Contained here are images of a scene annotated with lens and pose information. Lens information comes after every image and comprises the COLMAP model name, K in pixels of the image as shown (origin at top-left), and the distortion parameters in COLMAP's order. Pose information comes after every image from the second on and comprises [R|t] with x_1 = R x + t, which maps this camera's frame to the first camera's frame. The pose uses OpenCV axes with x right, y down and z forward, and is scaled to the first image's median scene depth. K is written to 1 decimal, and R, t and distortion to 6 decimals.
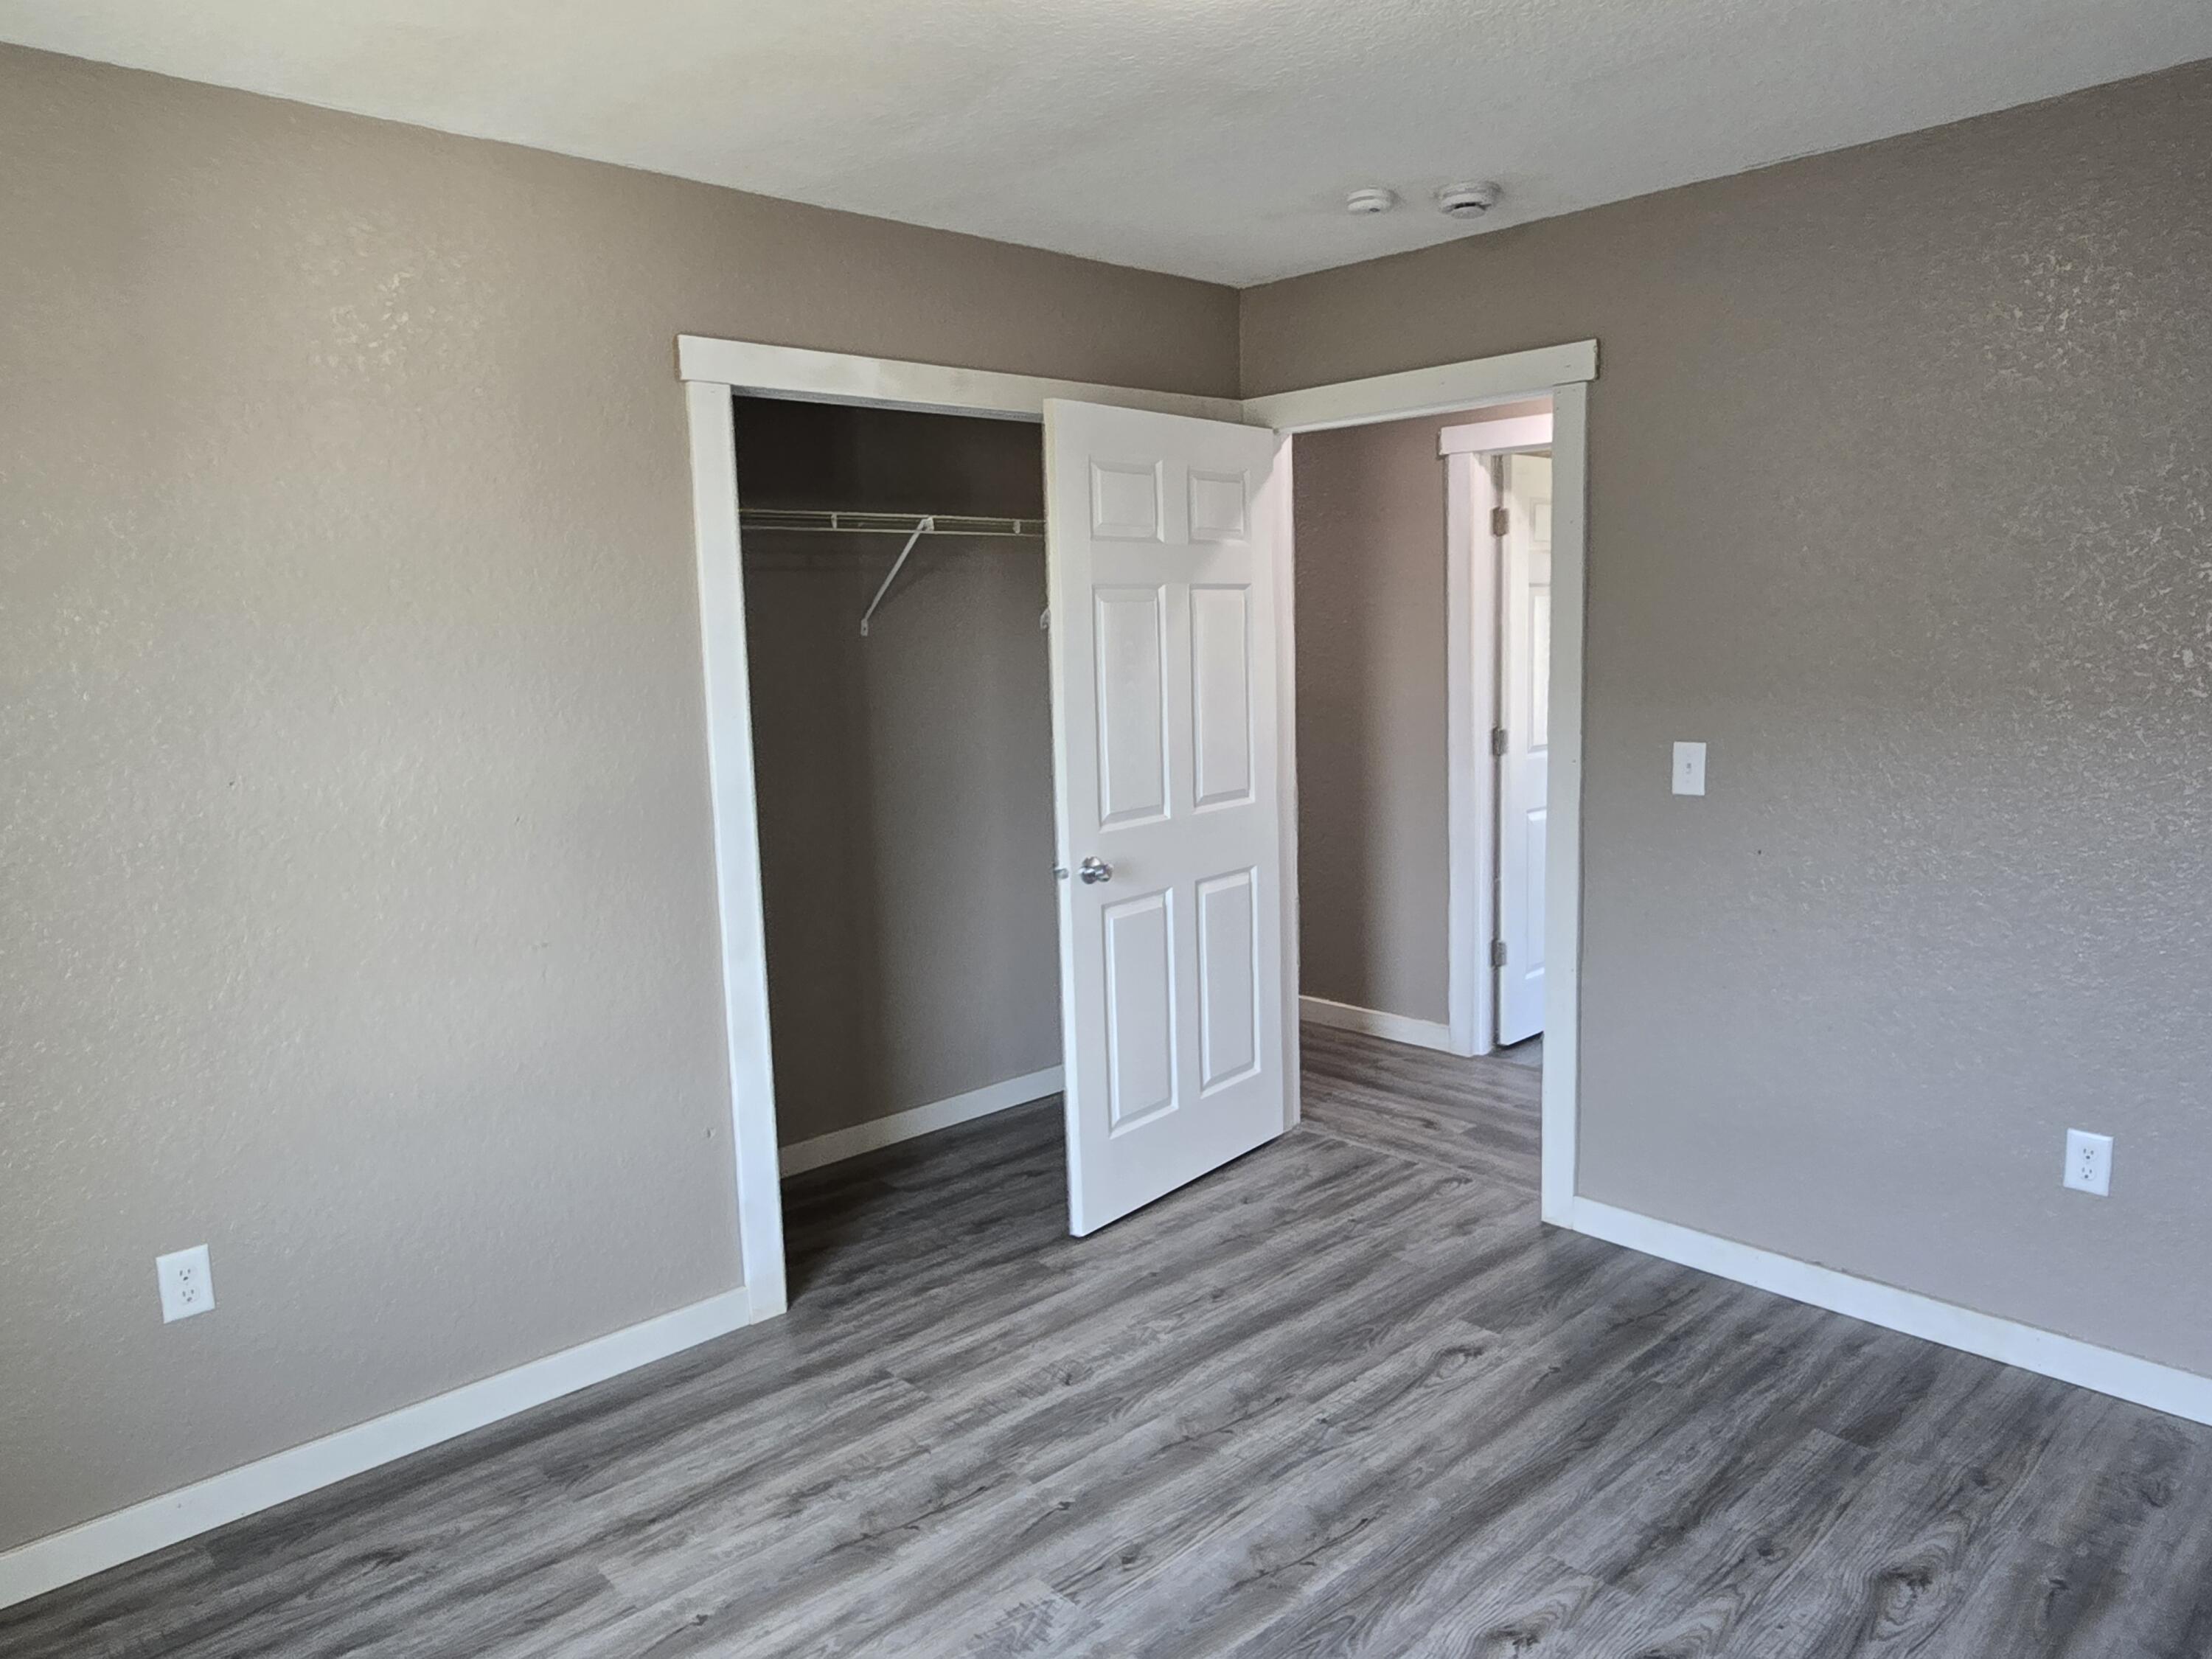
lens RADIAL K [[1478.0, 0, 1132.4], [0, 1478.0, 826.2], [0, 0, 1]] dist [0.002533, 0.002645]
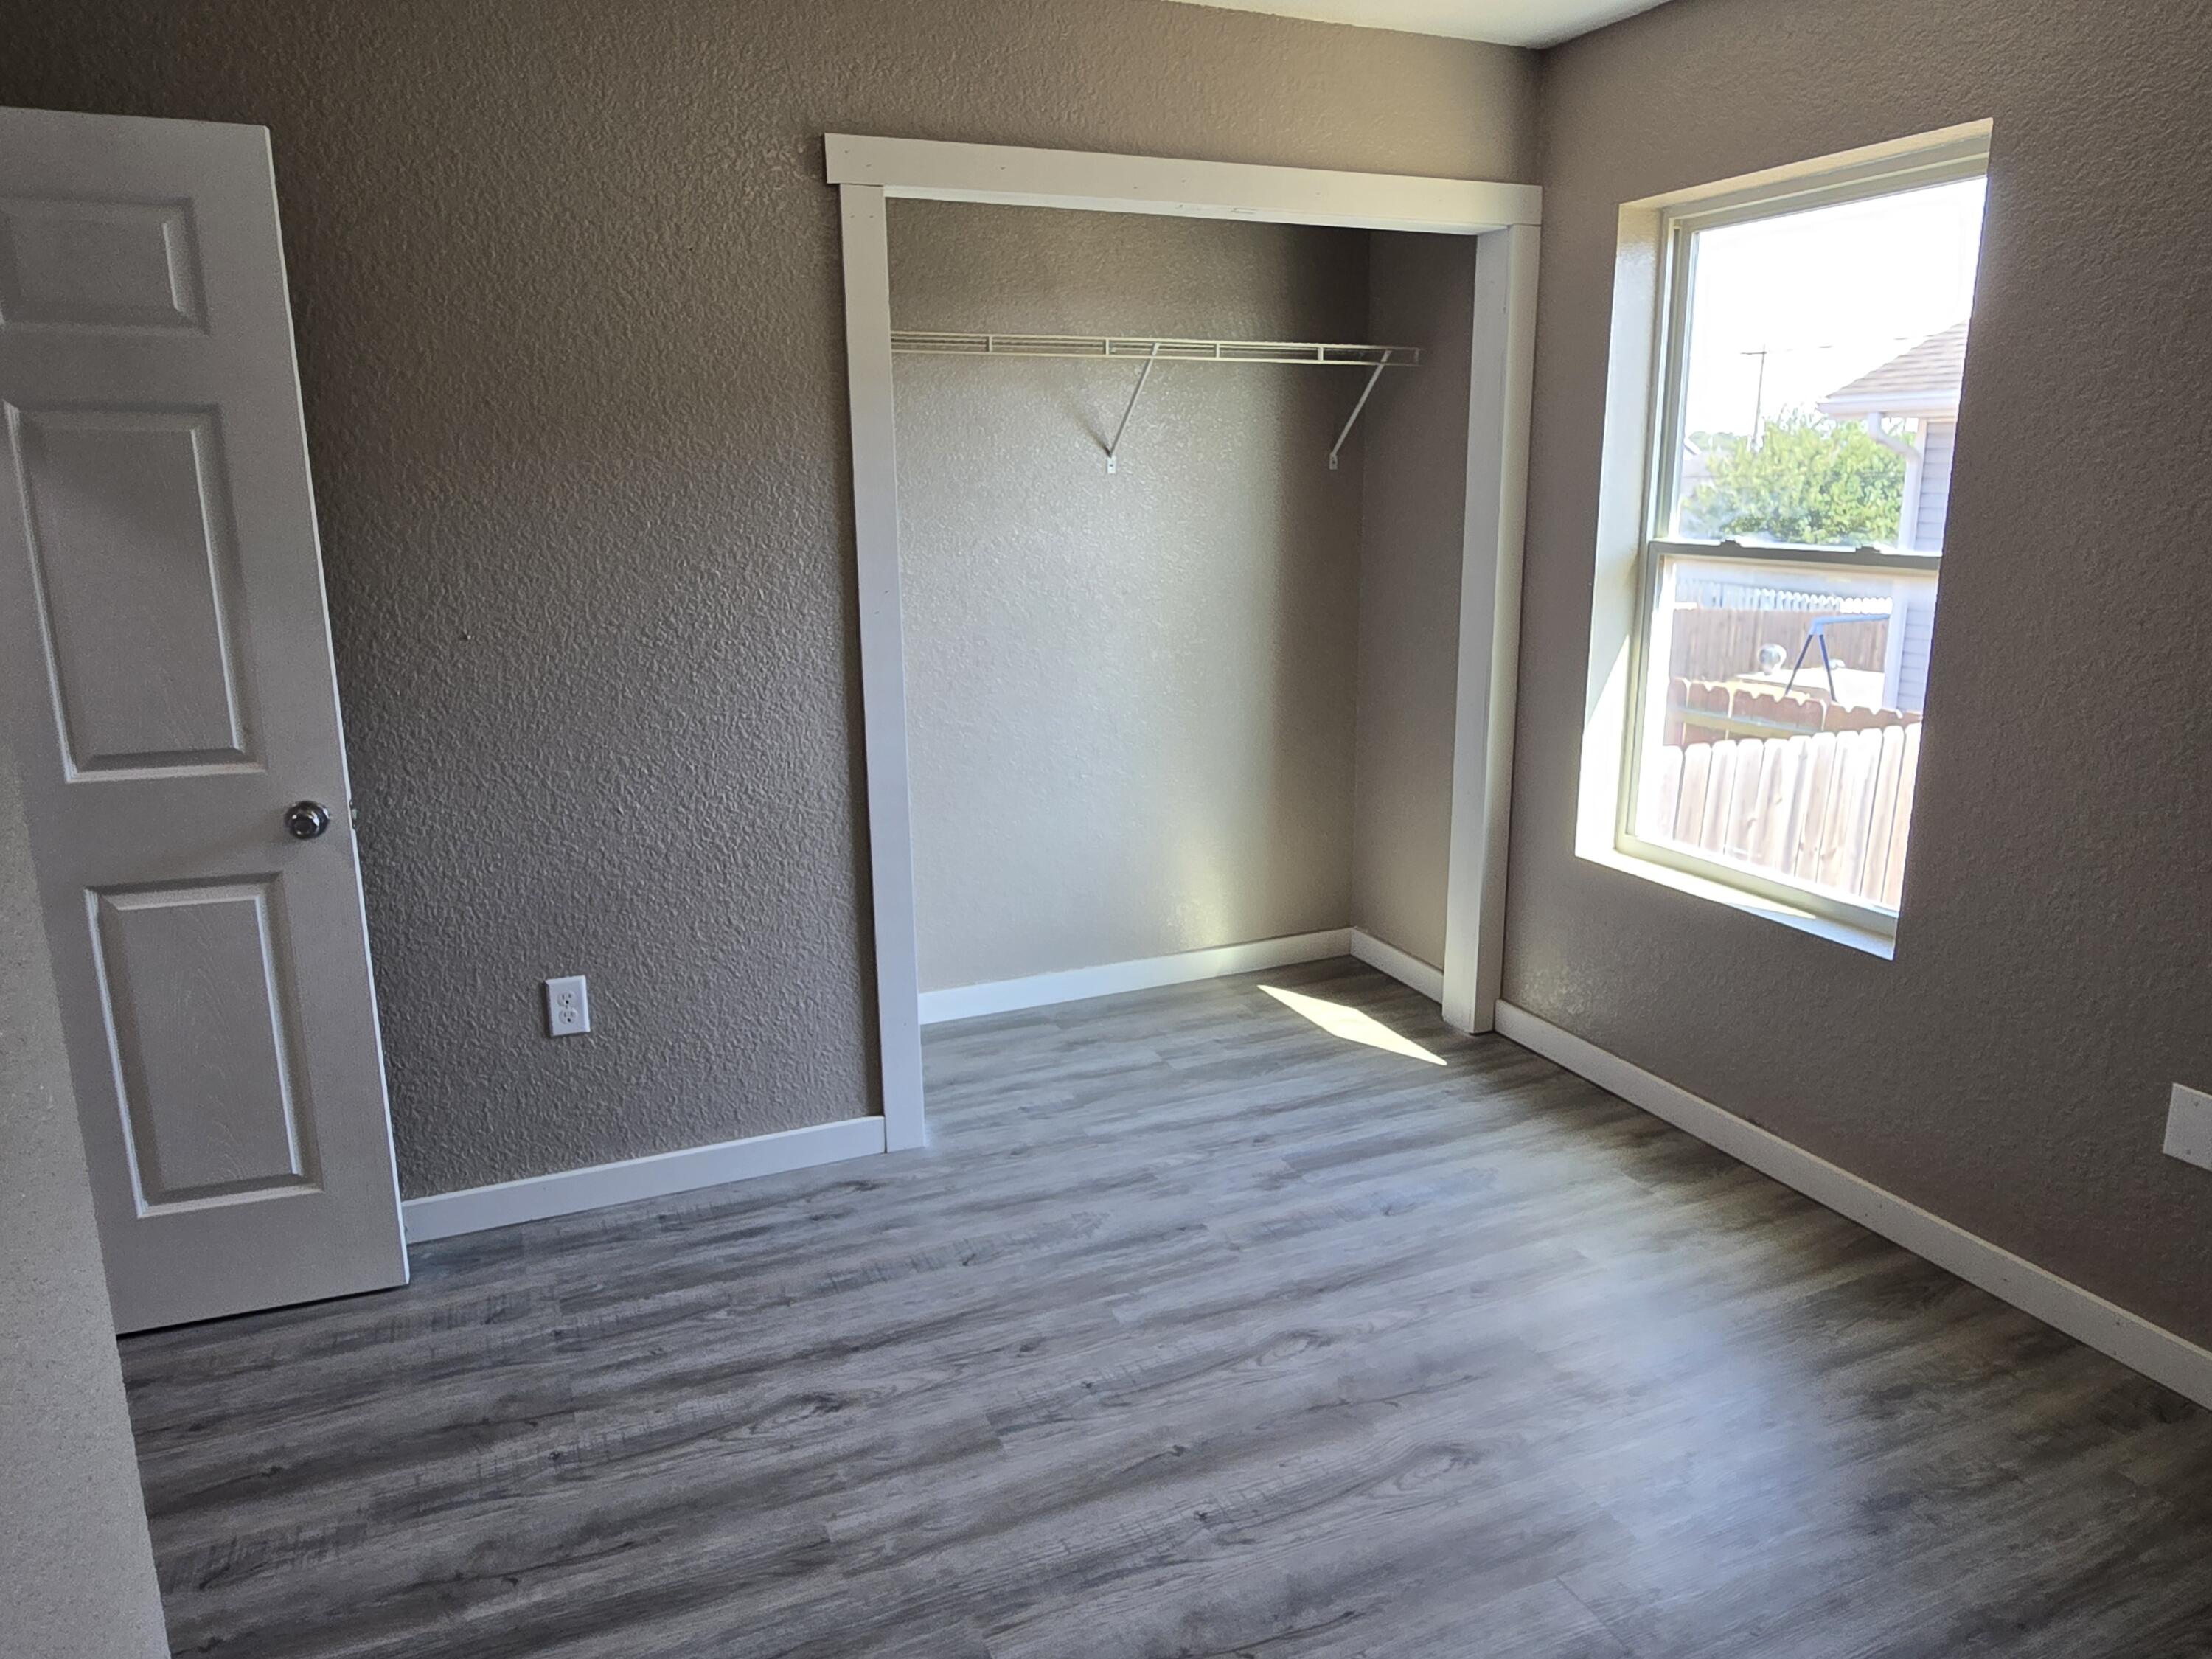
lens RADIAL K [[1481.2, 0, 1110.1], [0, 1481.2, 782.6], [0, 0, 1]] dist [0.003929, -0.001402]
pose [[0.944267, 0.091548, -0.316196, 0.130406], [-0.066493, 0.993795, 0.089163, -0.020370], [0.322396, -0.063169, 0.944495, 0.122161]]
